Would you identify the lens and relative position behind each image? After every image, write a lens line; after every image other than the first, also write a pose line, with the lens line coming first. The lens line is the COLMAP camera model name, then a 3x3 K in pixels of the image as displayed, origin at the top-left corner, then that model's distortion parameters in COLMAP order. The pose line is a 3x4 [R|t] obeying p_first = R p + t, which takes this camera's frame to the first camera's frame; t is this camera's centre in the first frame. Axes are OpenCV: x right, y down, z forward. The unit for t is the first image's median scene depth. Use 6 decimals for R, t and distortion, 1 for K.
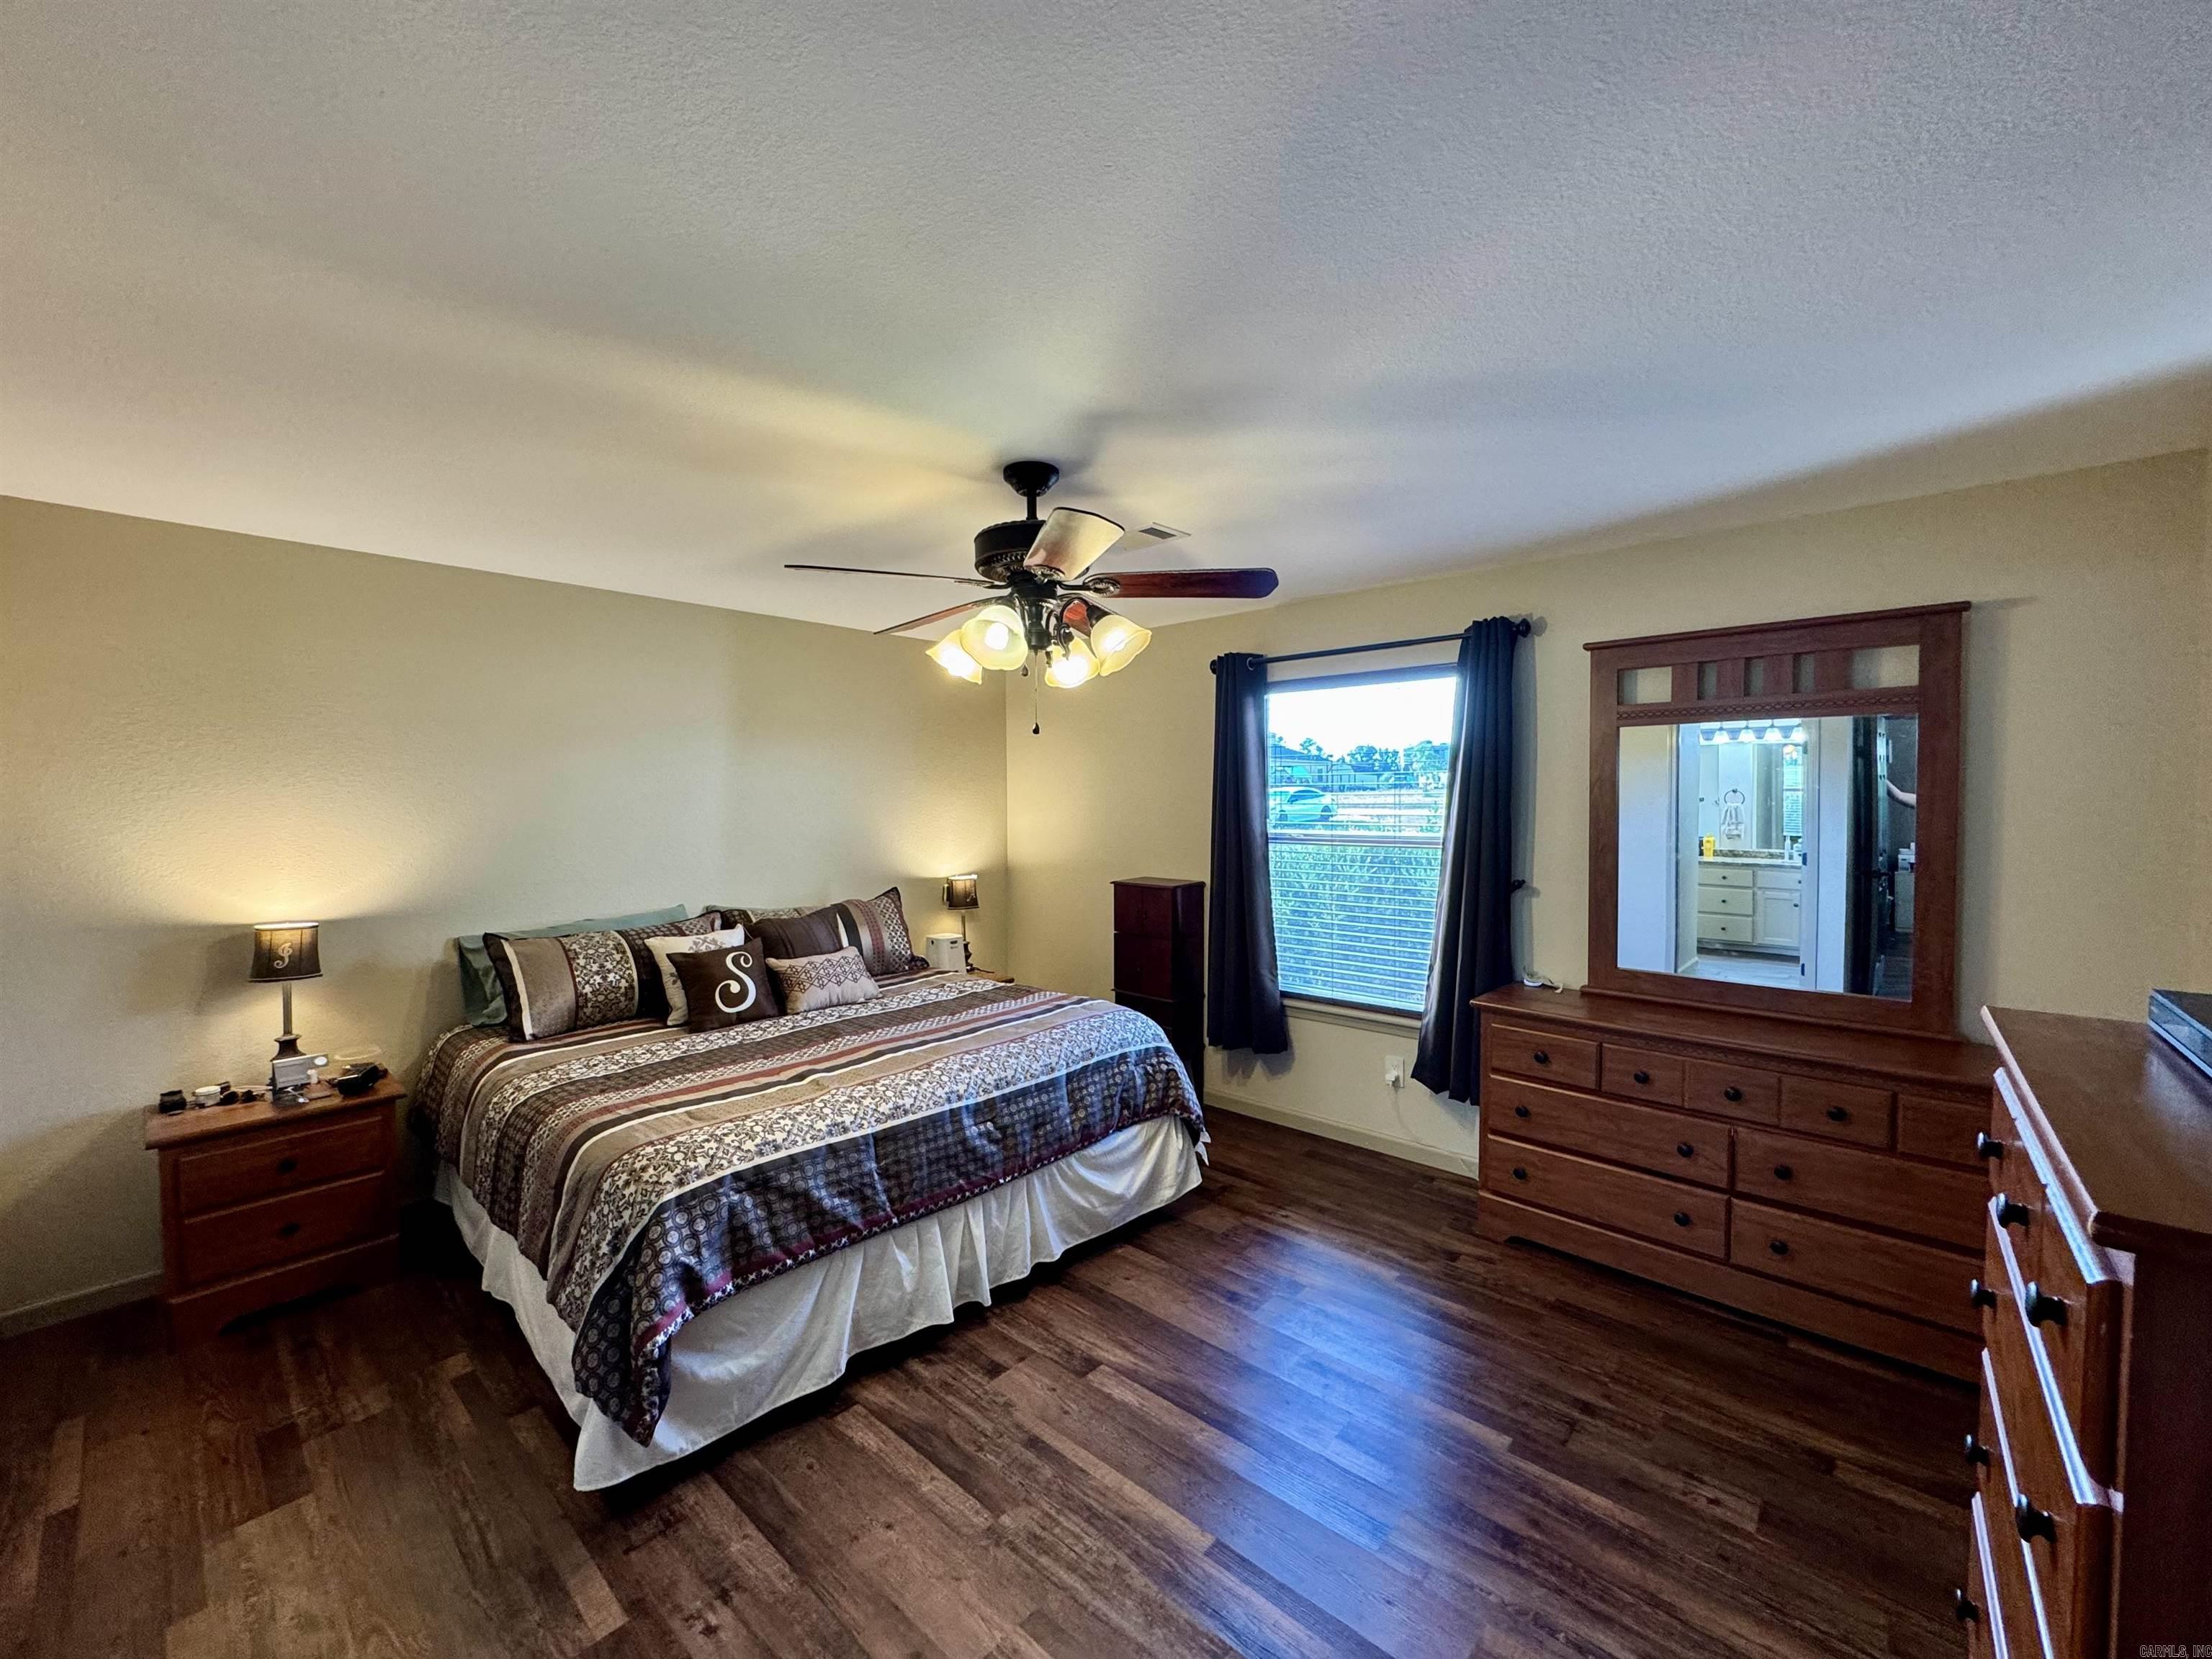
lens RADIAL K [[880.3, 0, 1109.9], [0, 880.3, 829.3], [0, 0, 1]] dist [-0.006318, 0.000680]
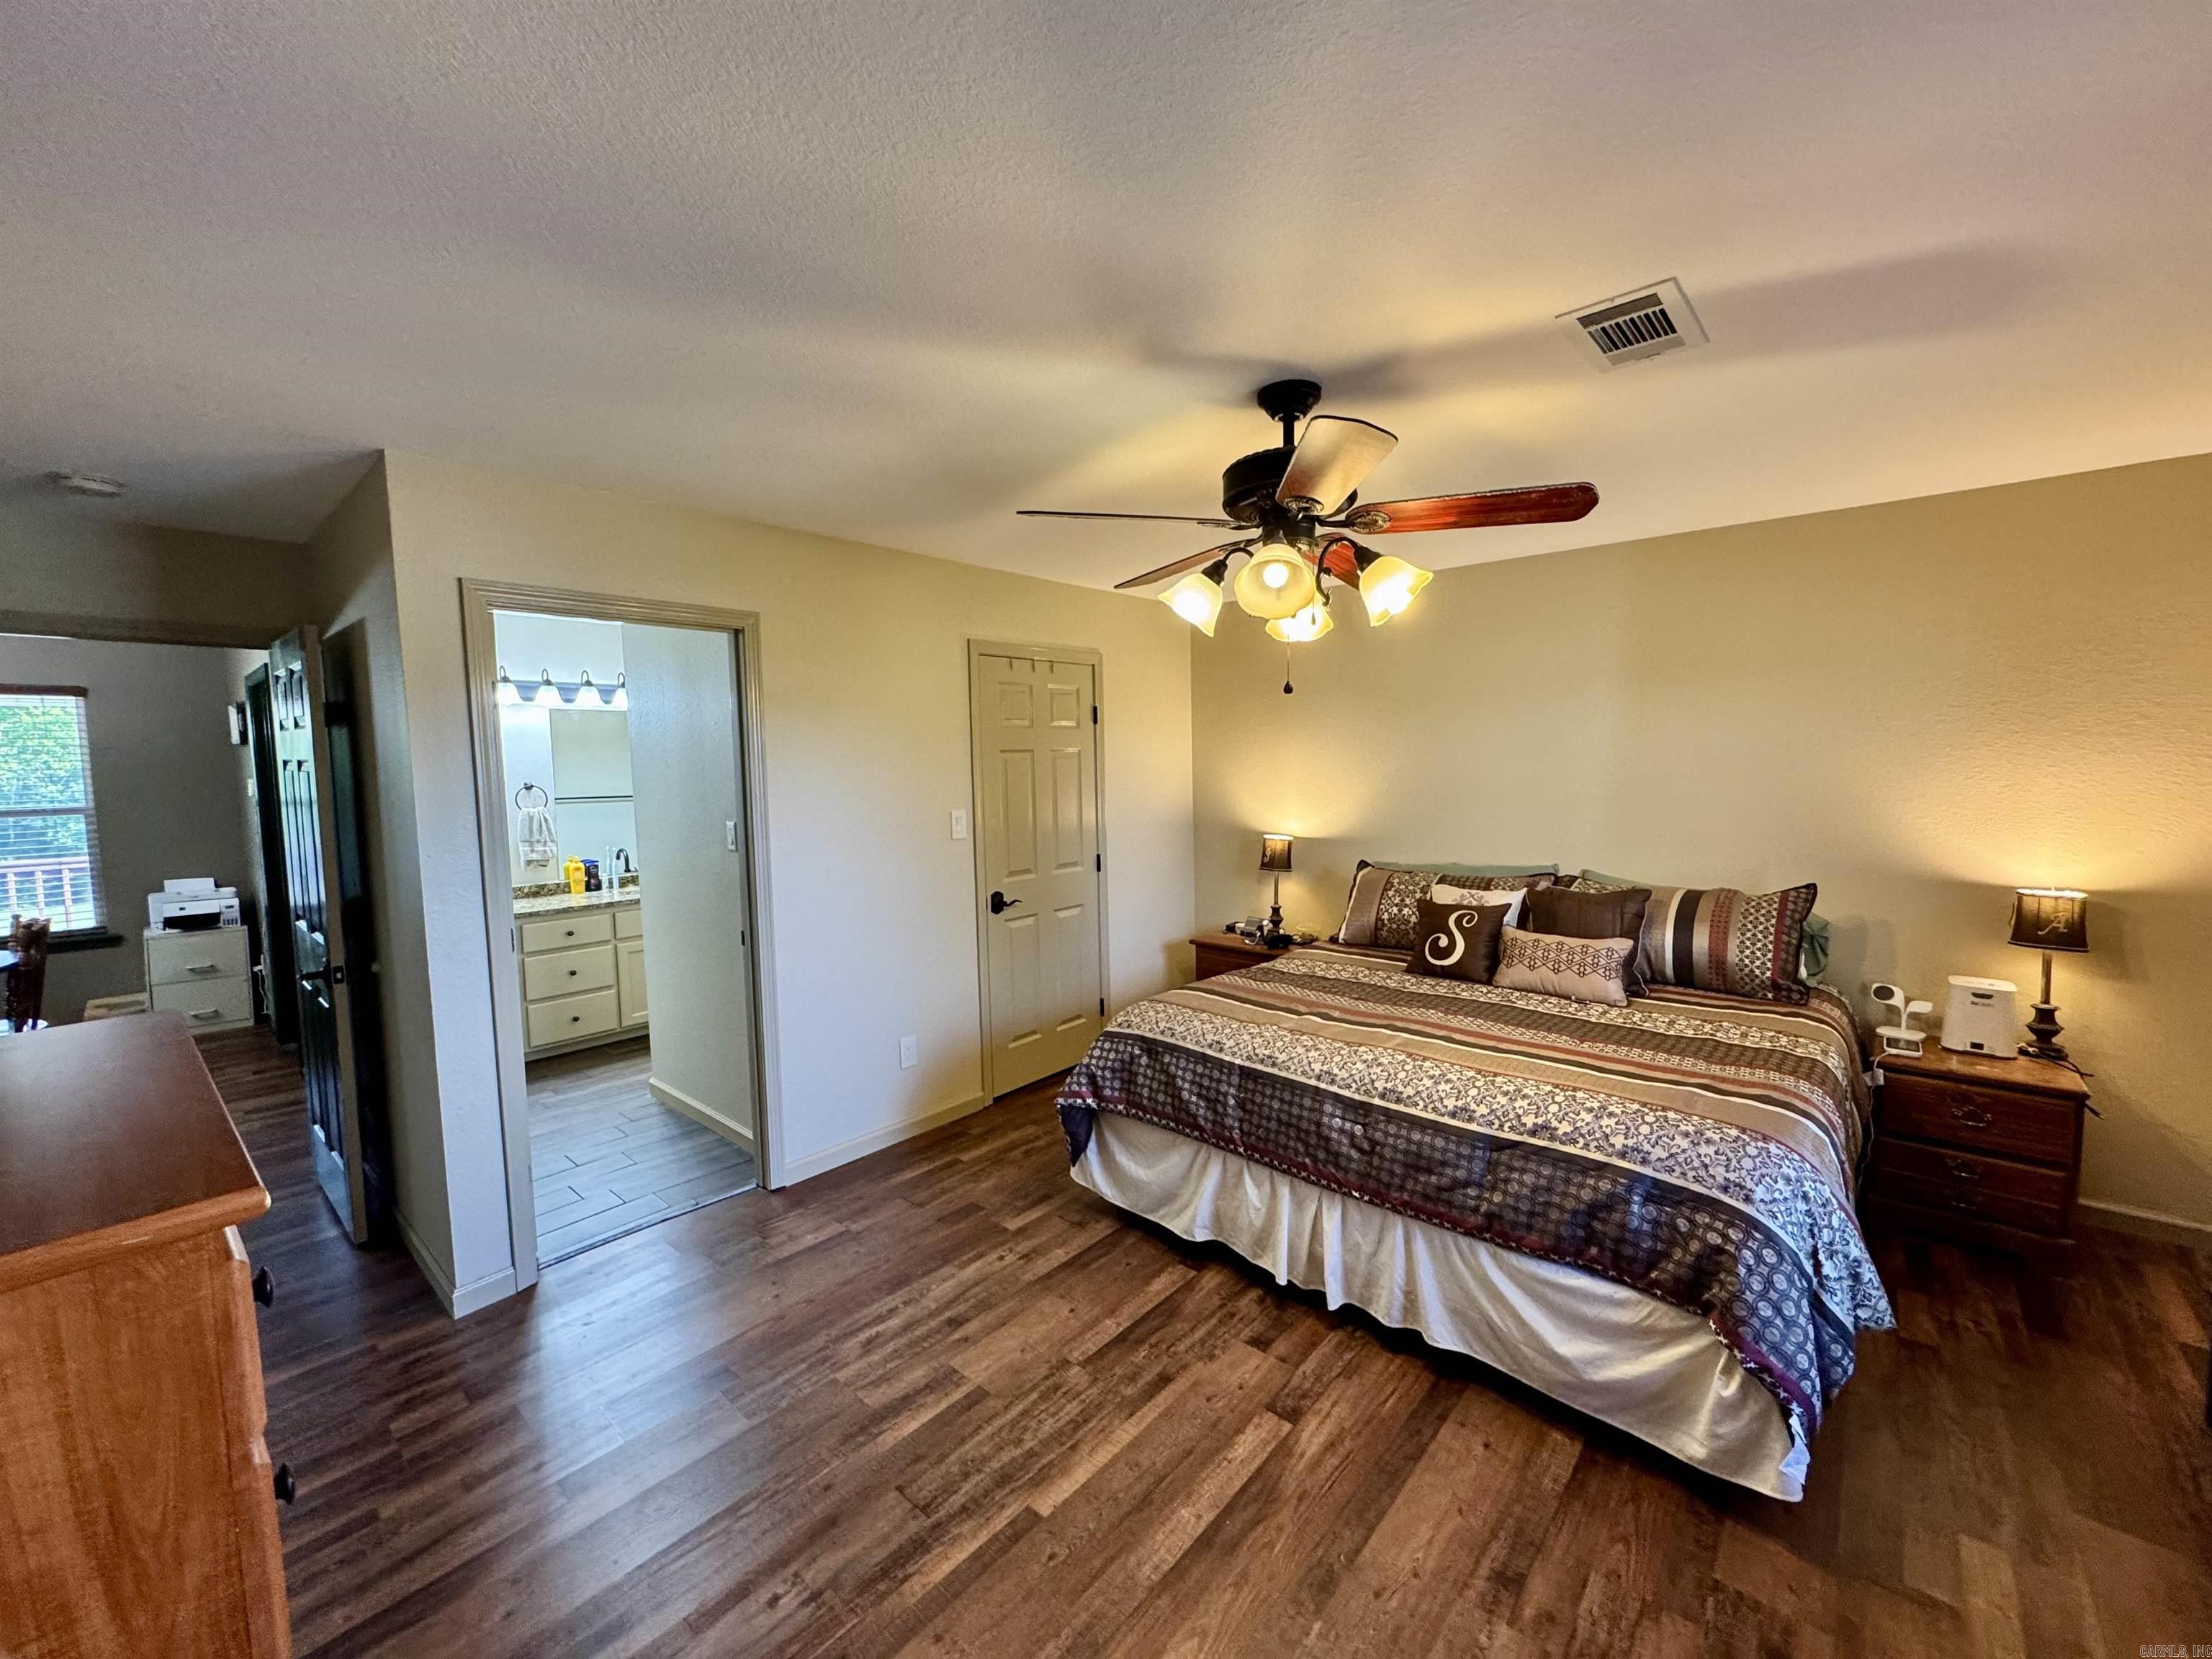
lens RADIAL K [[880.3, 0, 1107.6], [0, 880.3, 829.8], [0, 0, 1]] dist [-0.006318, 0.000680]
pose [[0.009430, 0.086720, -0.996188, 0.733694], [-0.022174, 0.996006, 0.086494, -0.040239], [0.999710, 0.021274, 0.011315, 0.731347]]
